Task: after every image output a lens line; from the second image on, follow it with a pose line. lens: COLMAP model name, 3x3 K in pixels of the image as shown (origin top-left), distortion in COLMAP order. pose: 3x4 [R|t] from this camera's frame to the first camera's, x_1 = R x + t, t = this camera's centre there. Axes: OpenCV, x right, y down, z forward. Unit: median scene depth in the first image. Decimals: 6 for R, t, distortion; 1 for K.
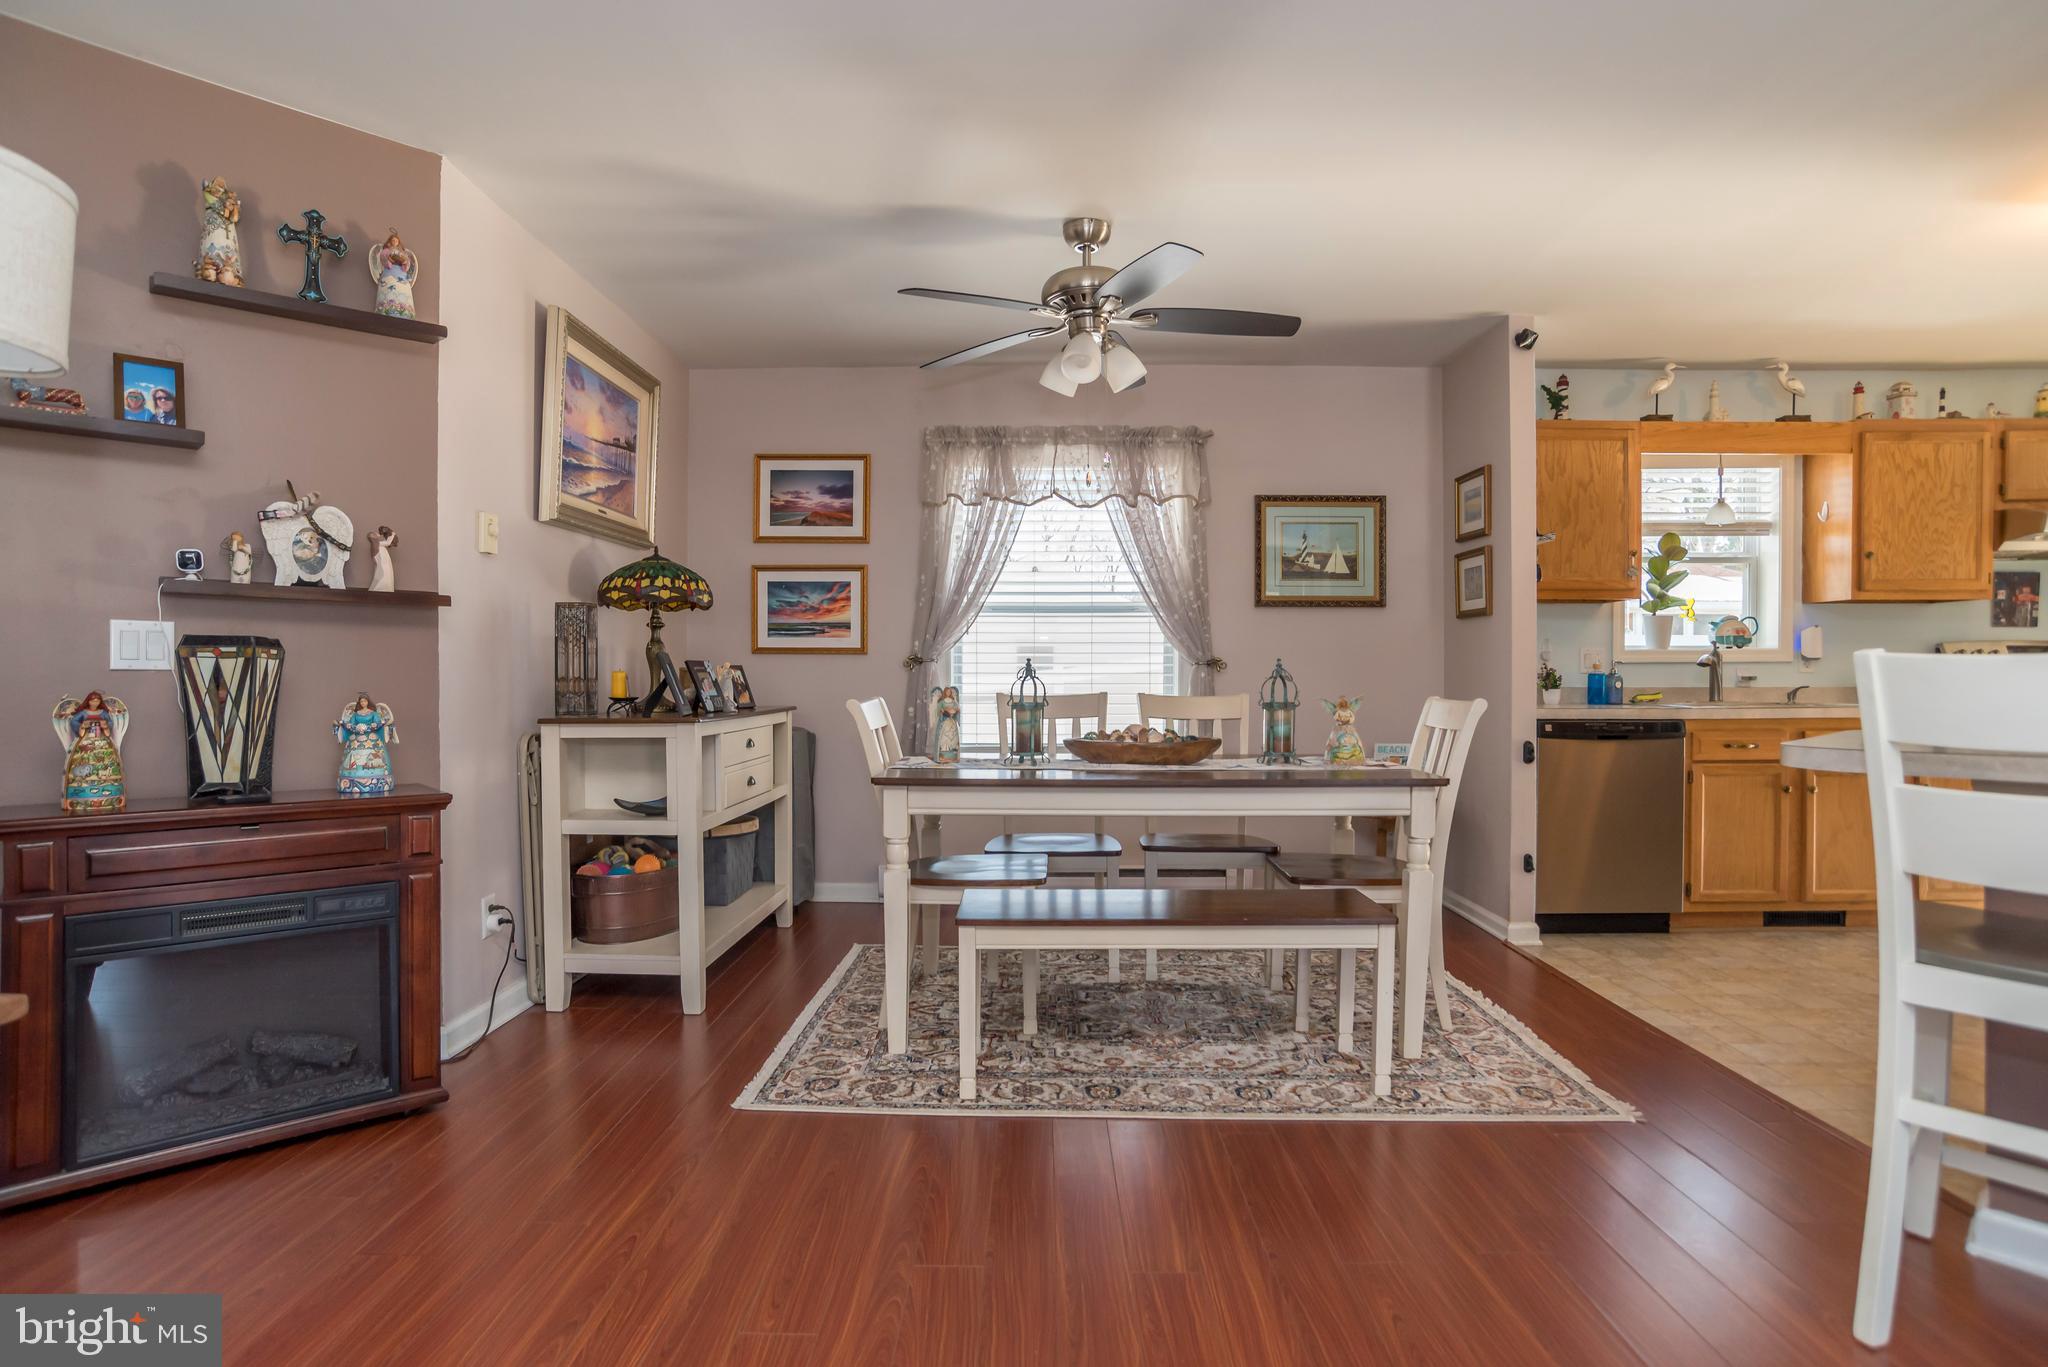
lens RADIAL K [[1065.6, 0, 1016.5], [0, 1065.6, 690.6], [0, 0, 1]] dist [-0.085662, 0.048525]
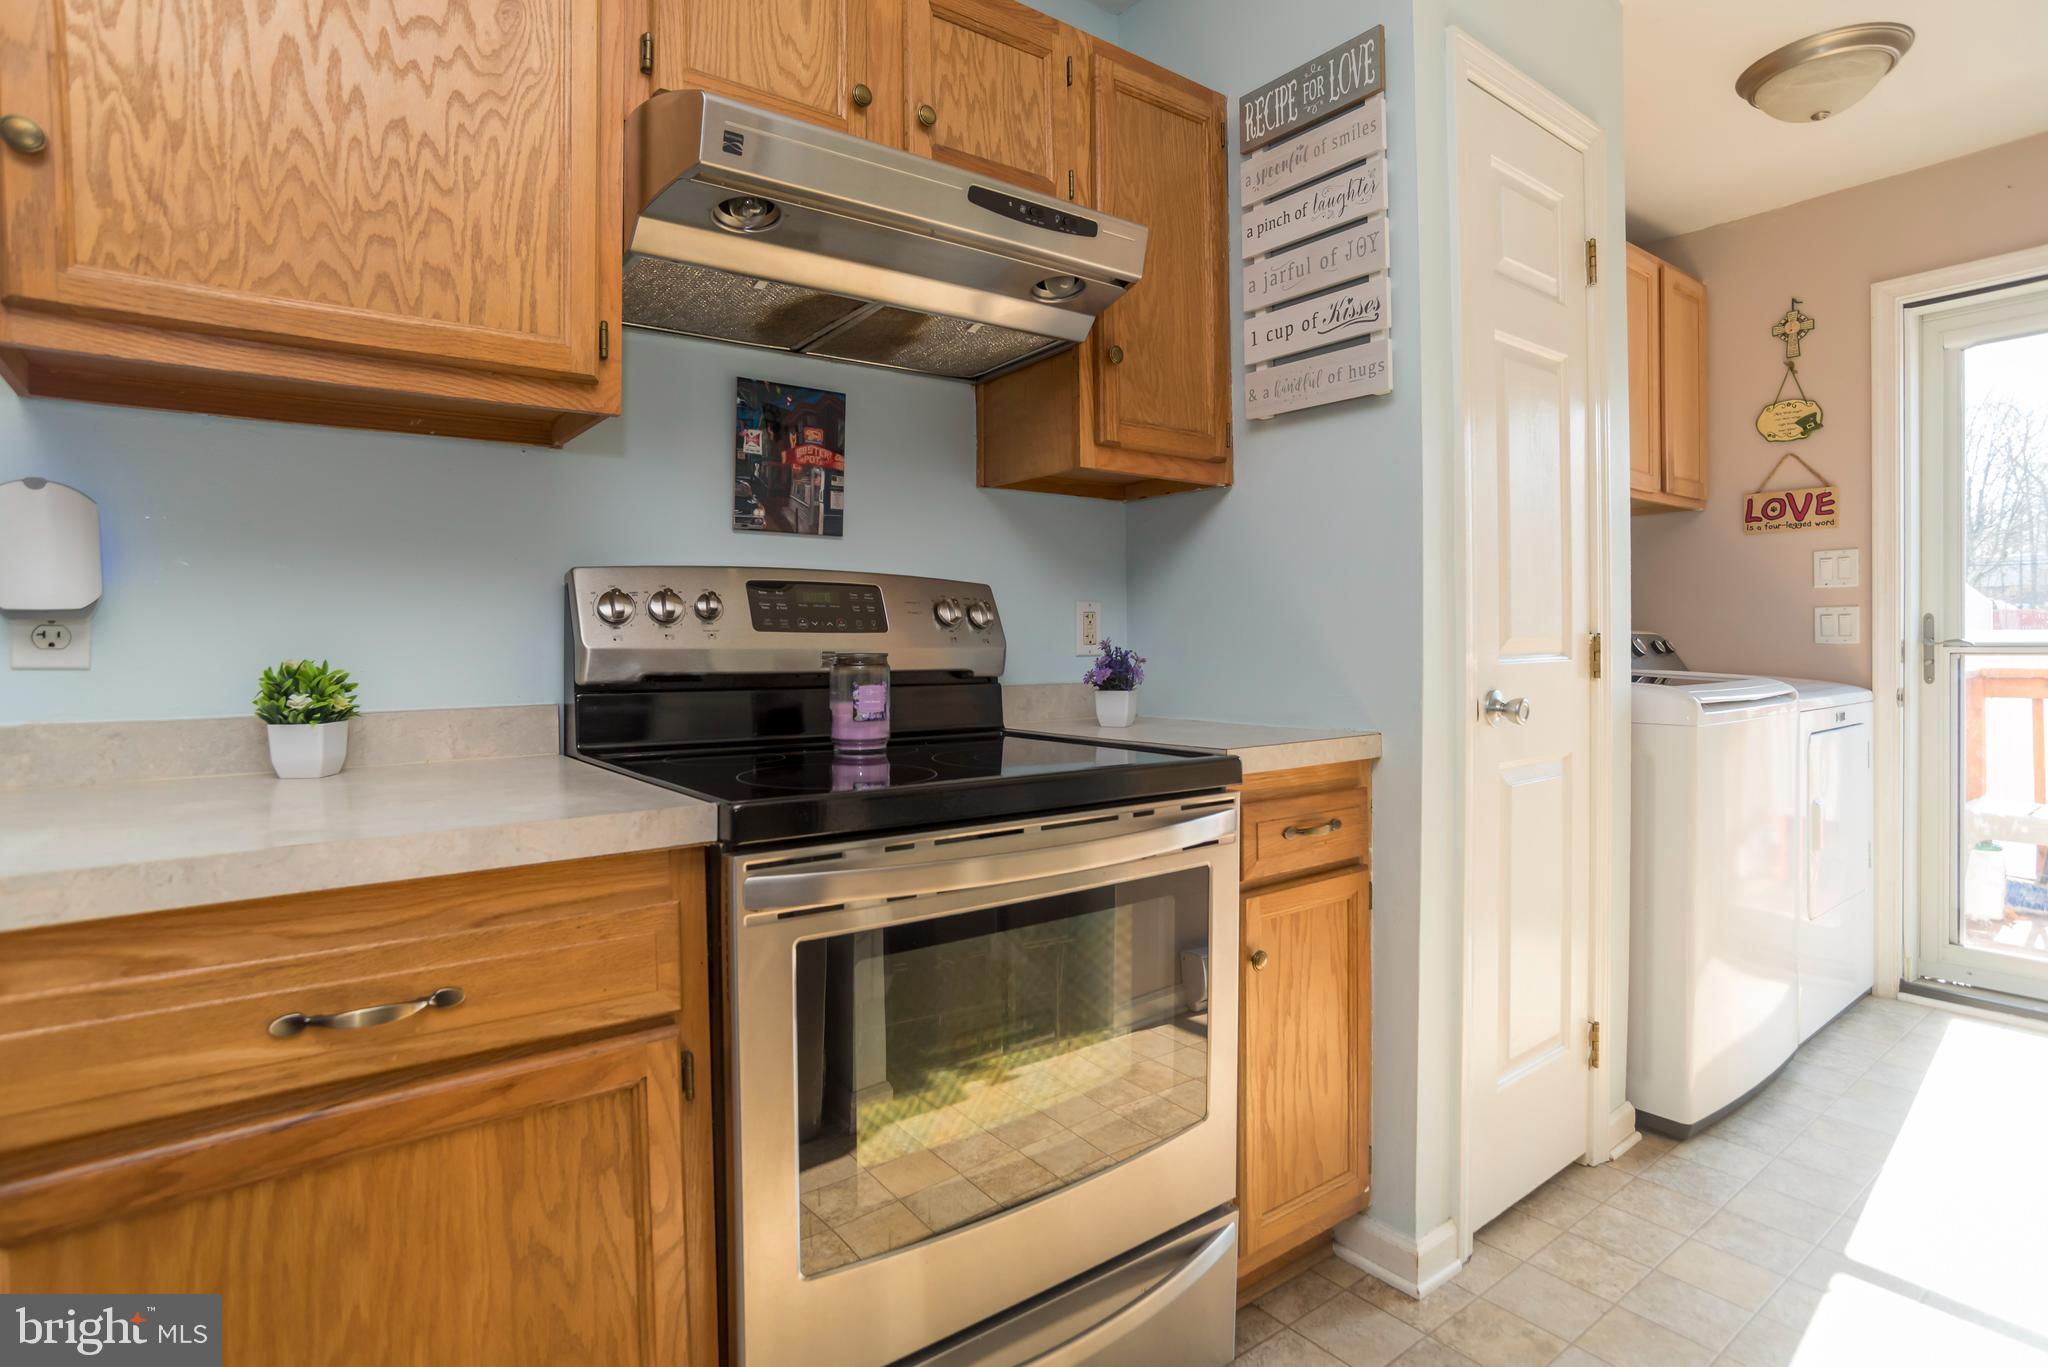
lens RADIAL K [[1058.8, 0, 1024.7], [0, 1058.8, 667.4], [0, 0, 1]] dist [-0.086018, 0.048787]
pose [[0.779612, -0.019832, 0.625949, 0.854996], [0.017492, 0.999798, 0.009891, -0.016977], [-0.626019, 0.003238, 0.779801, 0.694915]]
